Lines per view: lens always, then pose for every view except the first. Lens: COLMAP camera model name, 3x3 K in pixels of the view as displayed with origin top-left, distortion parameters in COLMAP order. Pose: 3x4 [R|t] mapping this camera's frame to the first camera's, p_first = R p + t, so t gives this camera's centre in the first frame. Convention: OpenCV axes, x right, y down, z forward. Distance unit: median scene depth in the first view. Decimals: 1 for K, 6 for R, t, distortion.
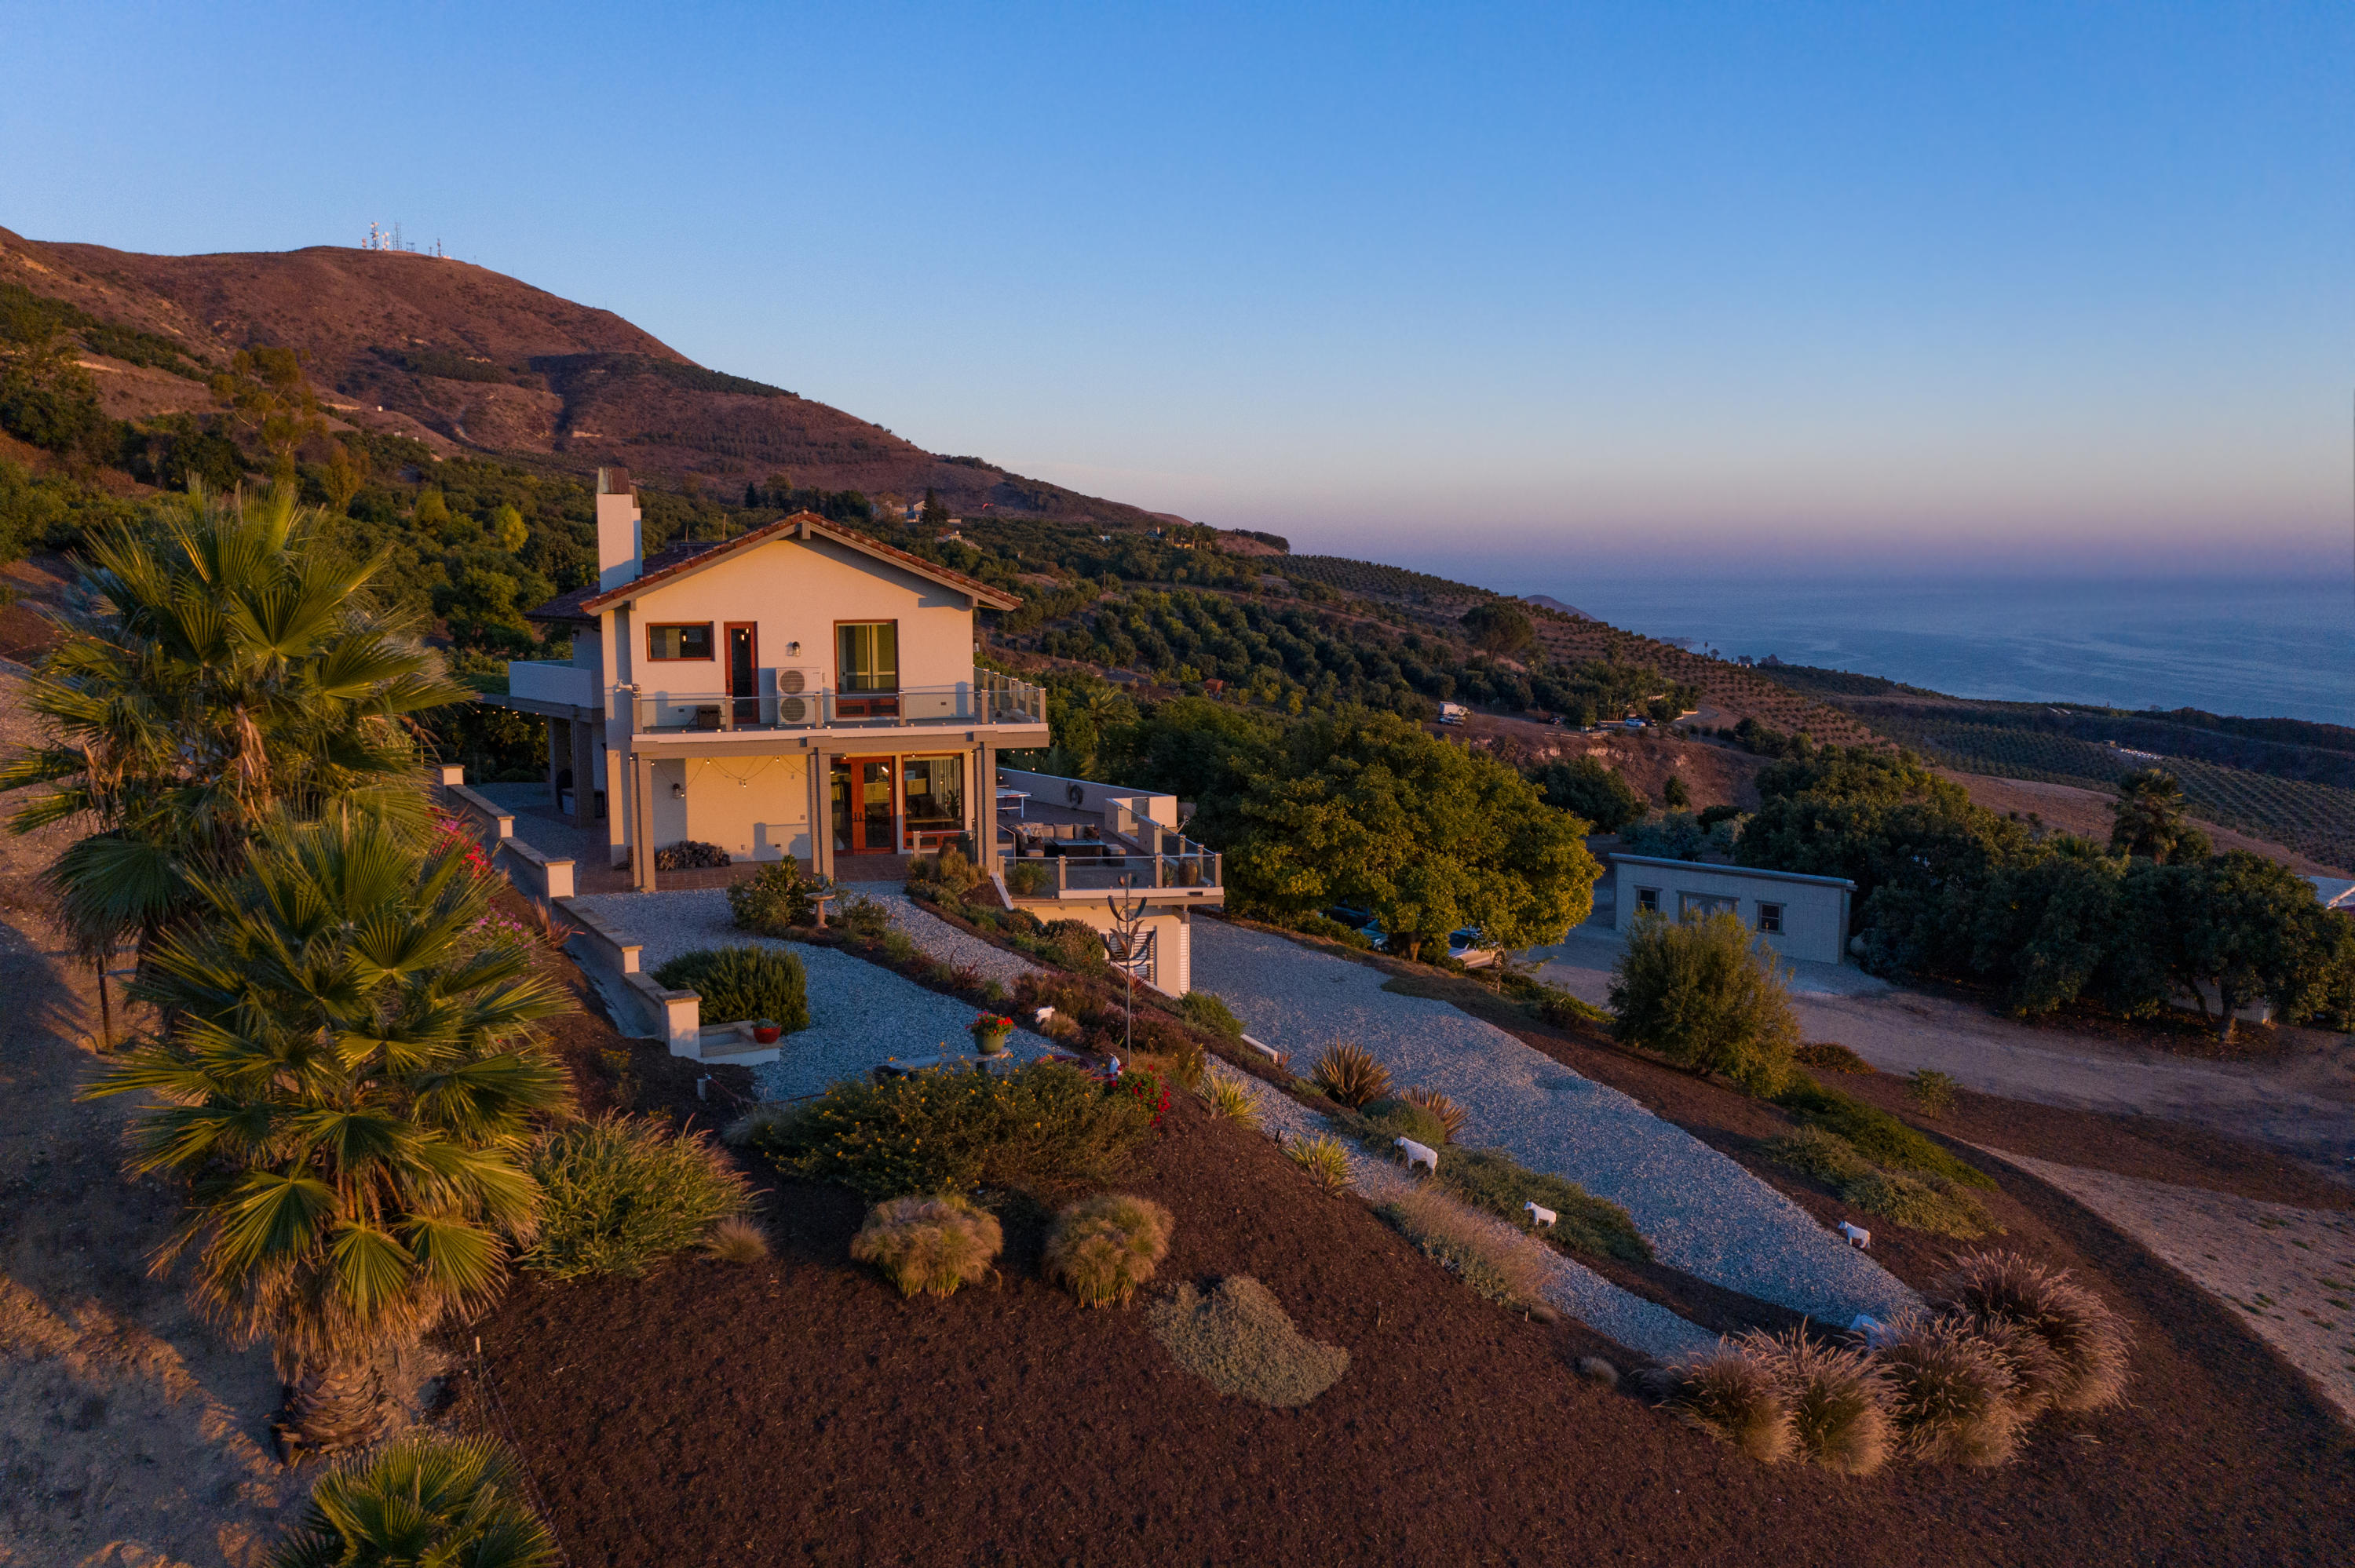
lens RADIAL K [[1877.7, 0, 1177.5], [0, 1877.7, 784.0], [0, 0, 1]] dist [-0.004554, 0.007480]
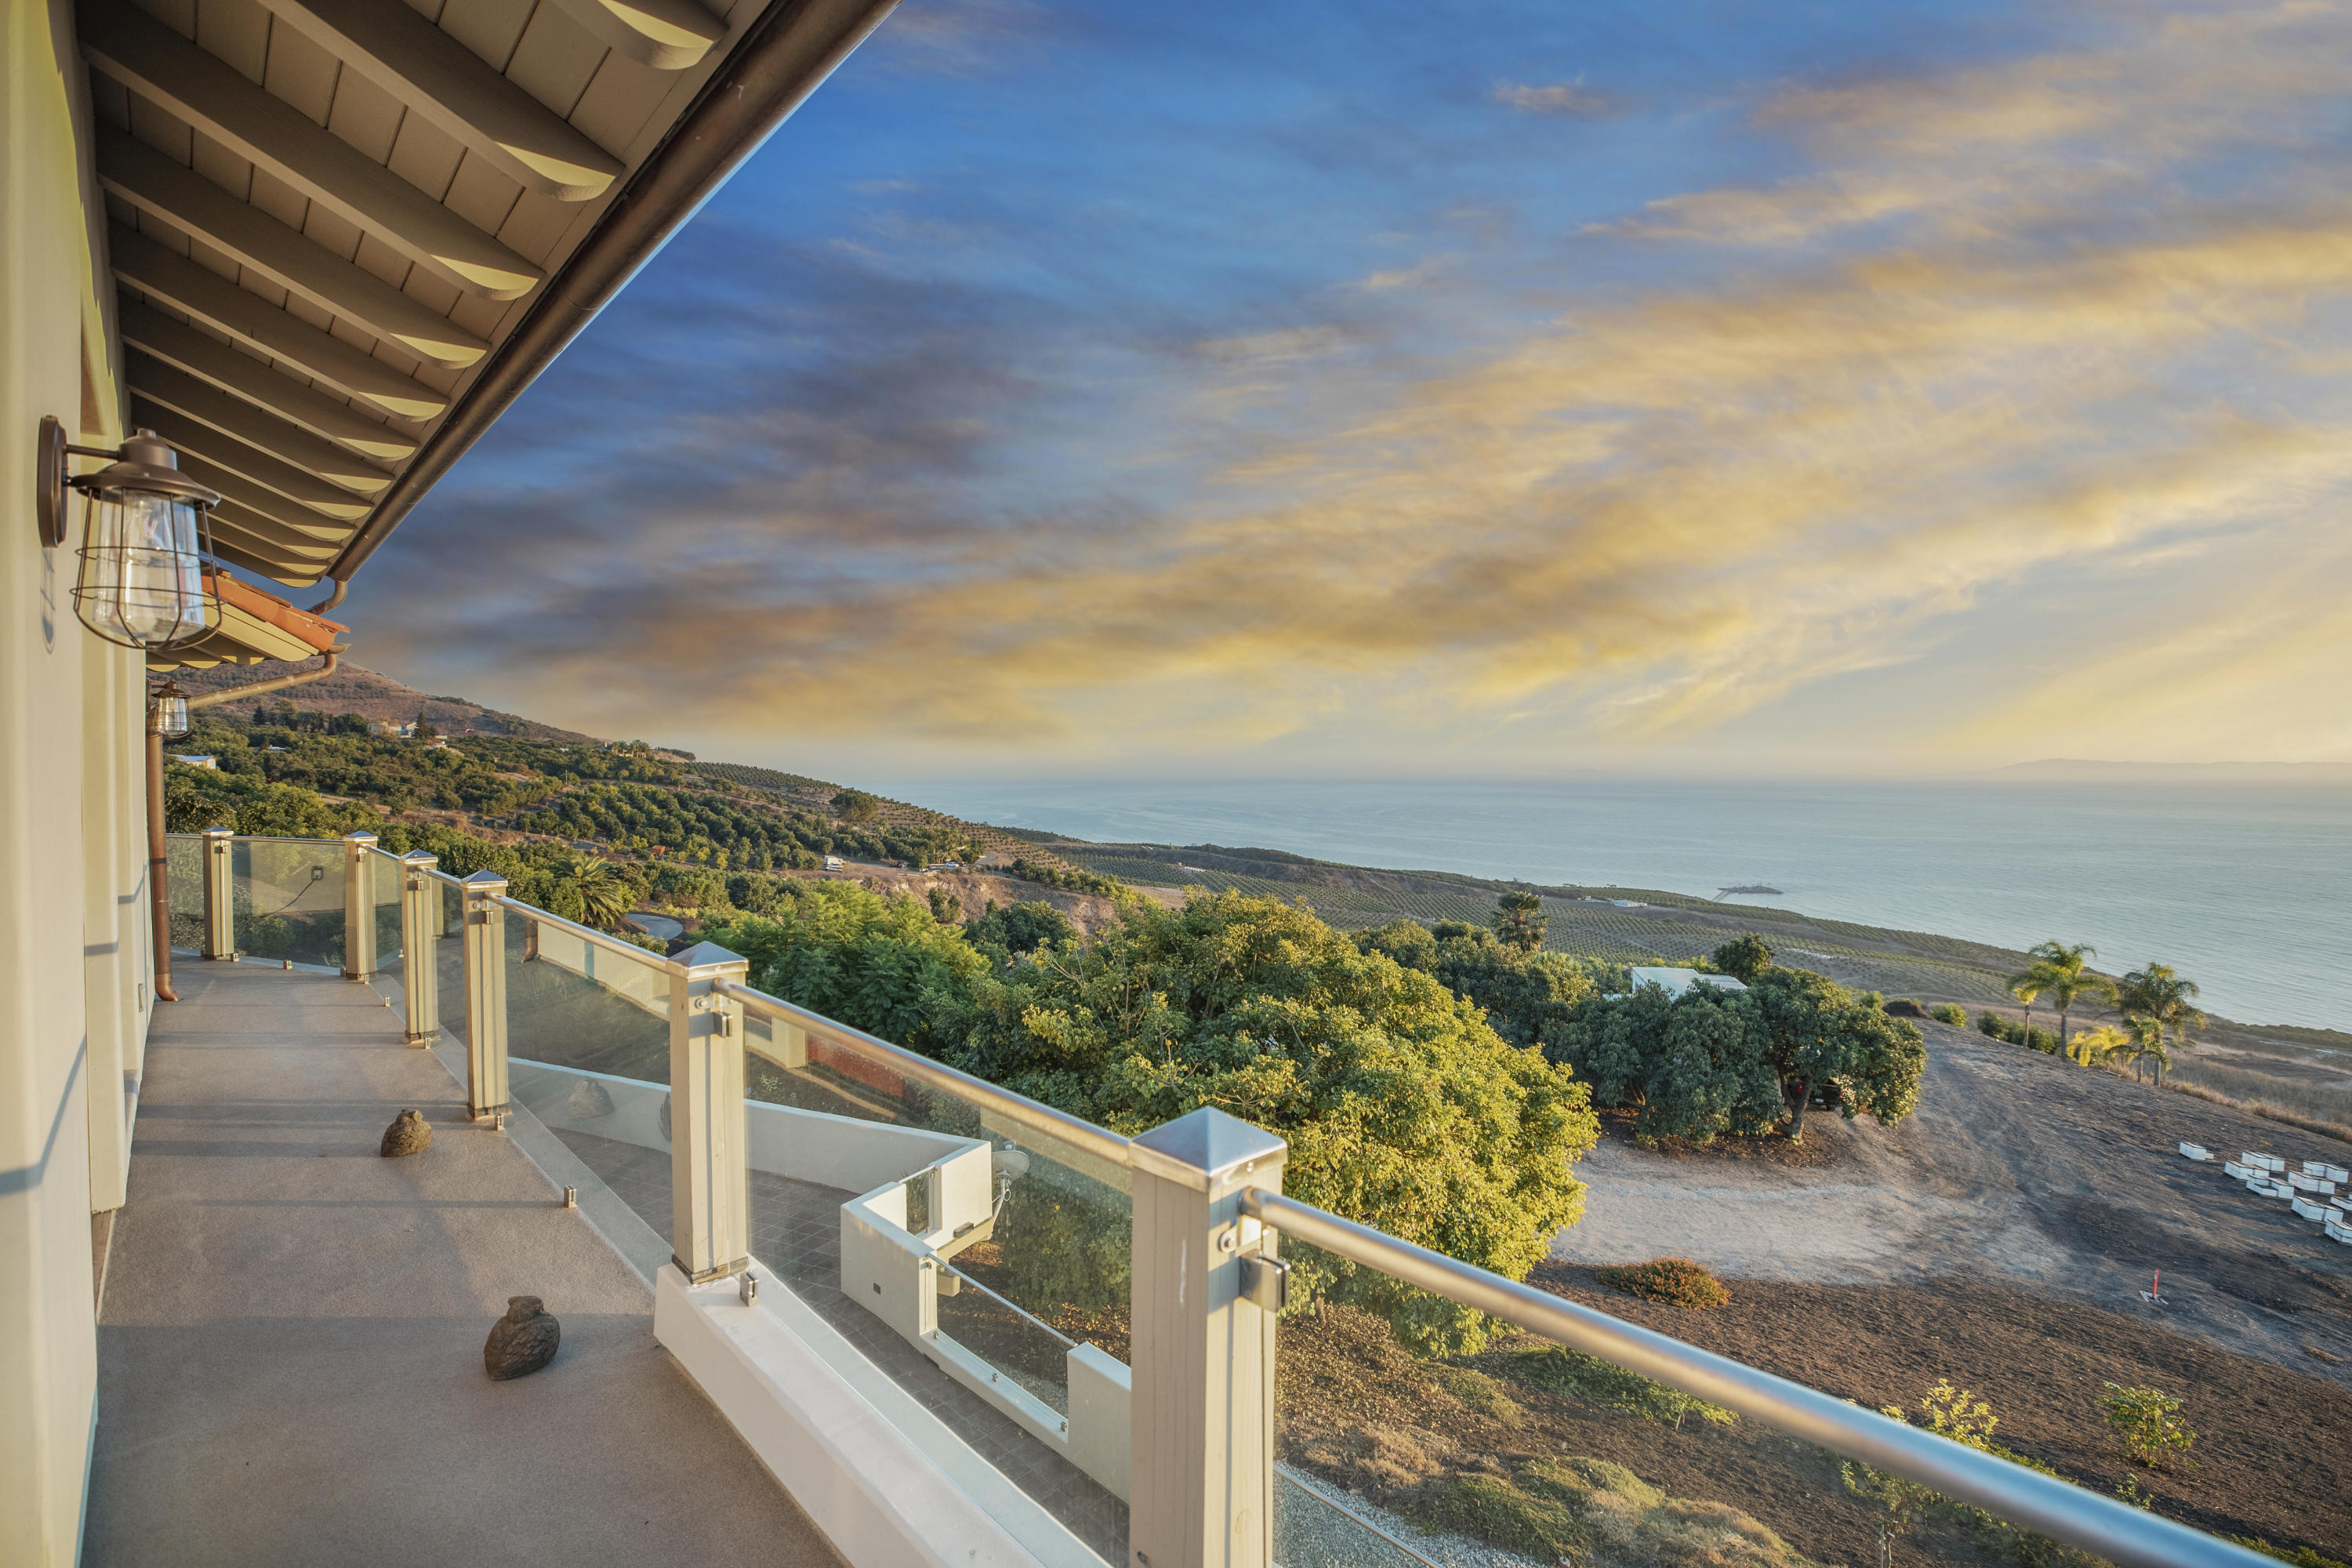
lens RADIAL K [[1072.6, 0, 1176.0], [0, 1072.6, 784.0], [0, 0, 1]] dist [-0.038051, 0.006742]
pose [[0.882549, -0.007091, 0.470166, -0.011165], [0.056558, 0.994228, -0.091169, -0.007198], [-0.466806, 0.107053, 0.877856, 0.115386]]
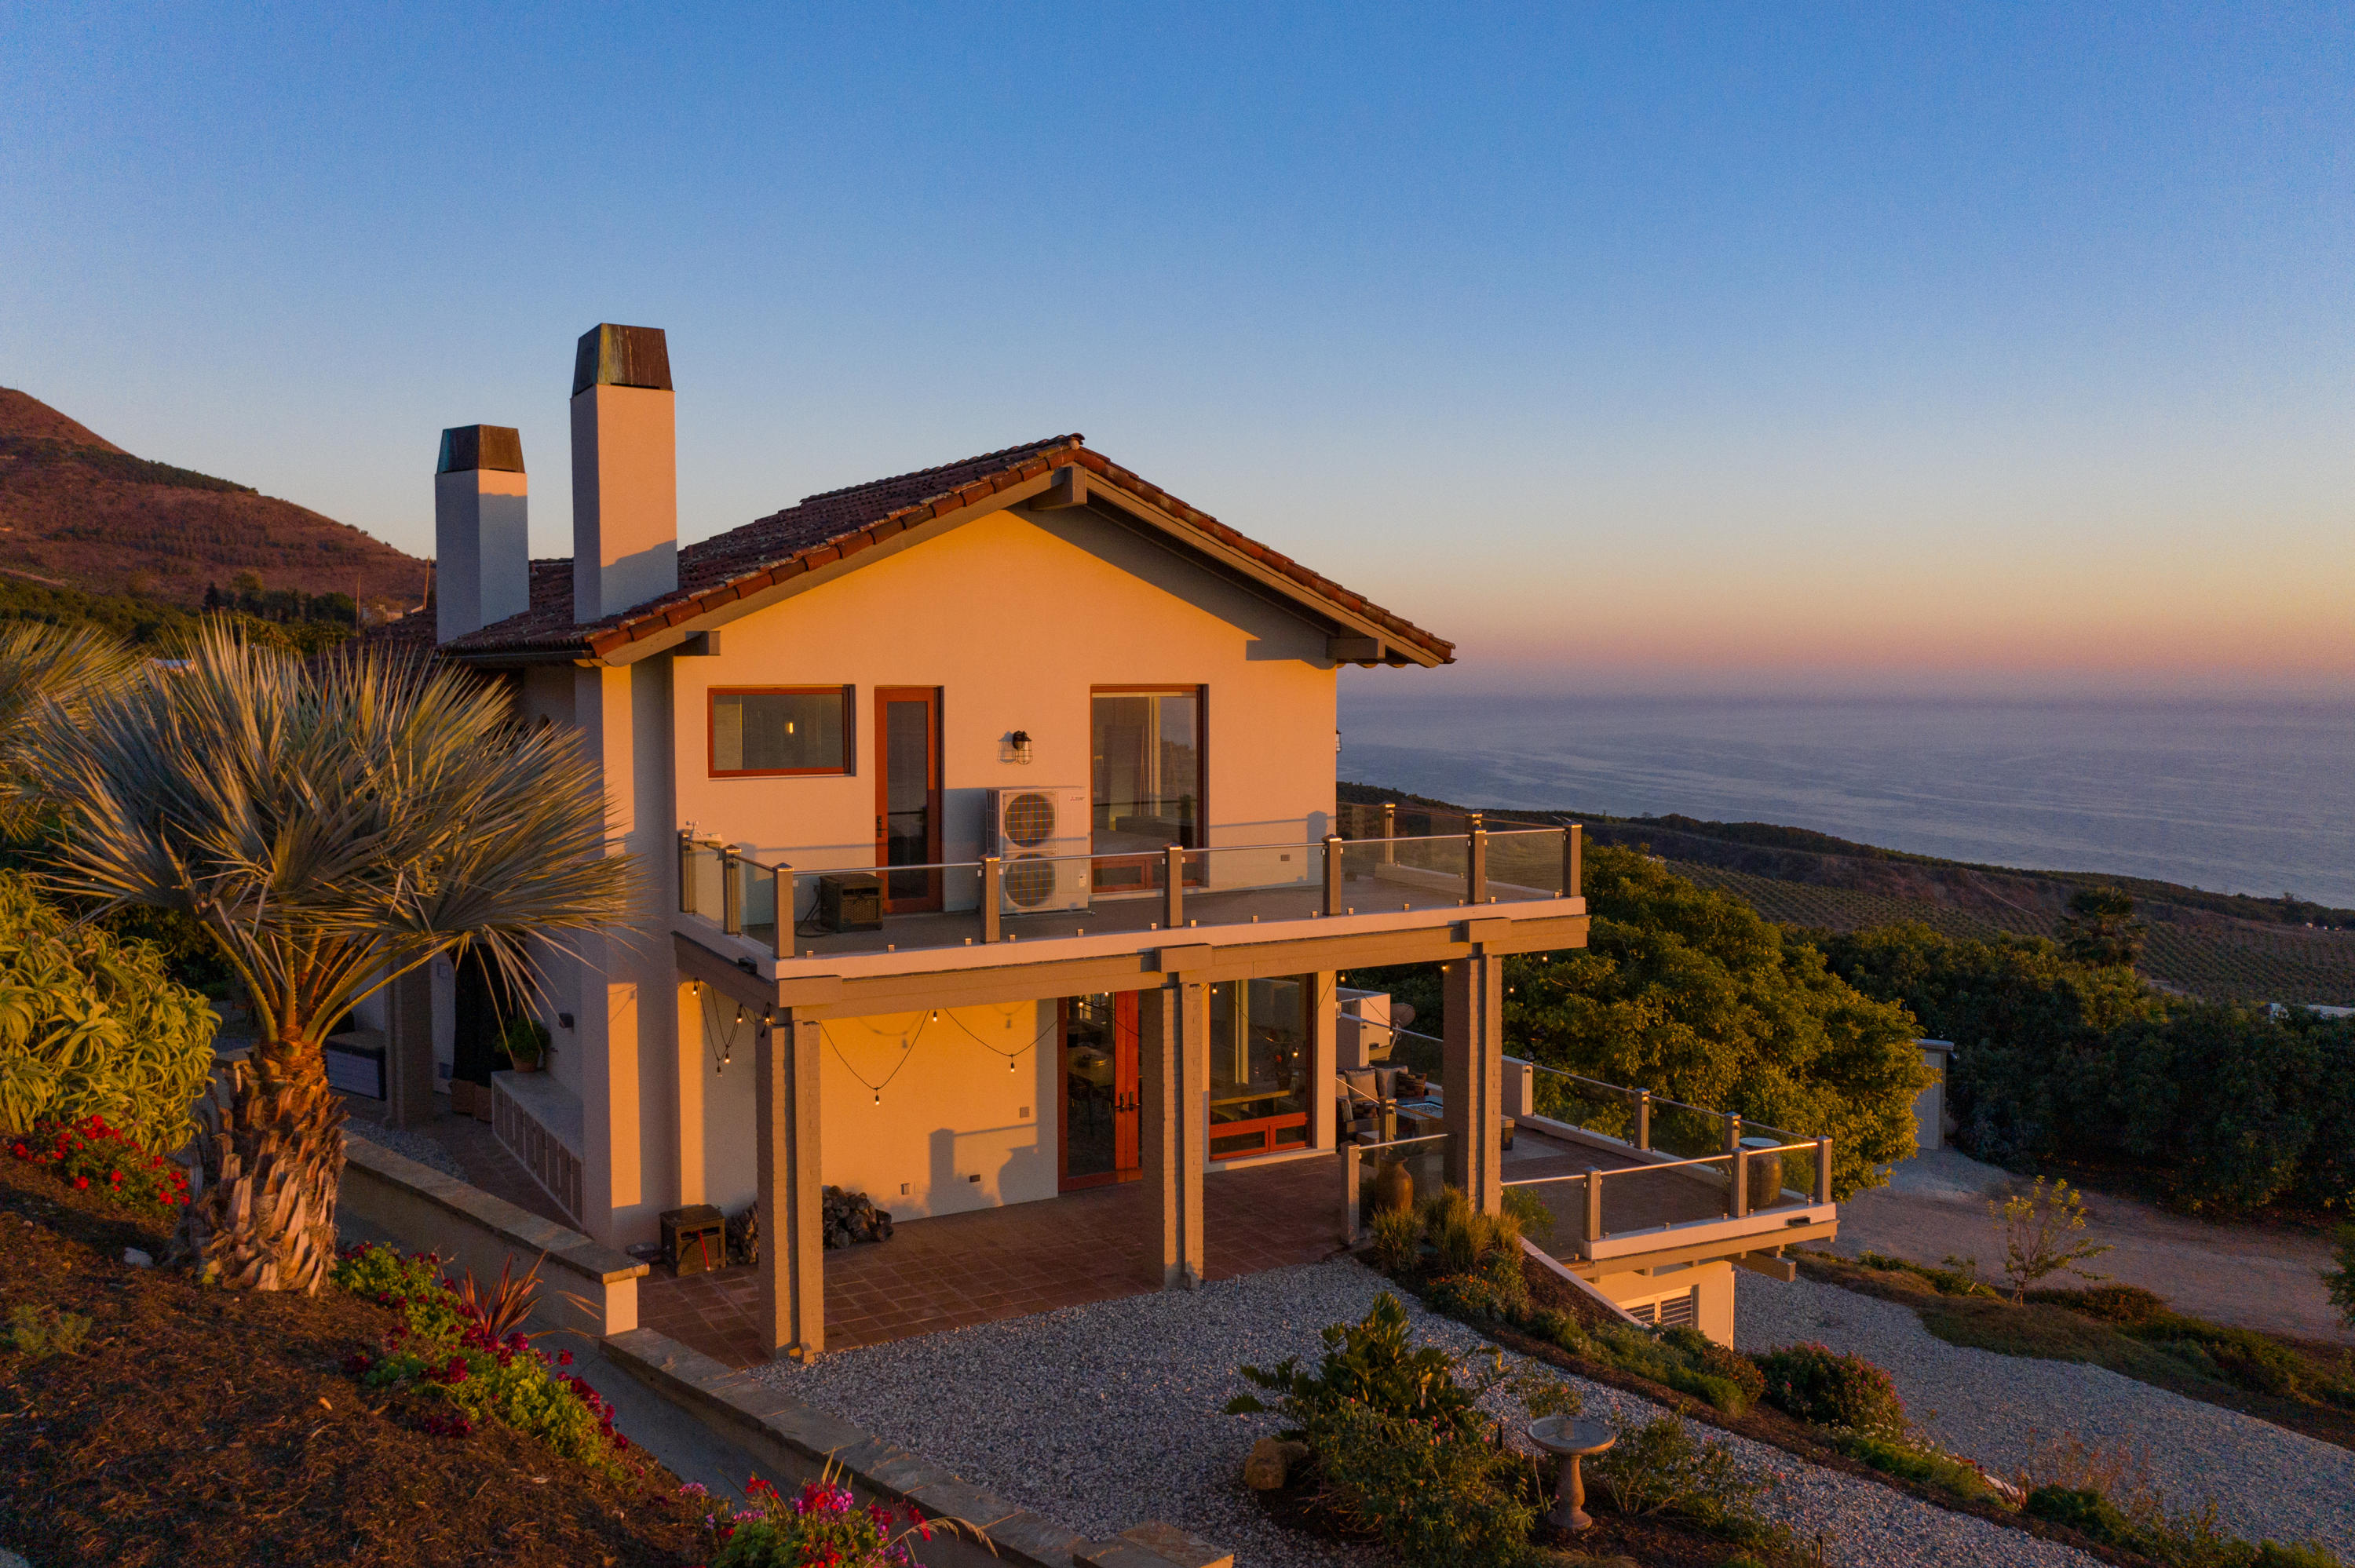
lens RADIAL K [[1893.8, 0, 1177.5], [0, 1893.8, 784.0], [0, 0, 1]] dist [-0.004402, 0.005972]
pose [[0.966332, -0.011026, 0.257060, -0.033502], [0.027024, 0.997905, -0.058784, -0.004072], [-0.255874, 0.063752, 0.964606, 0.063989]]
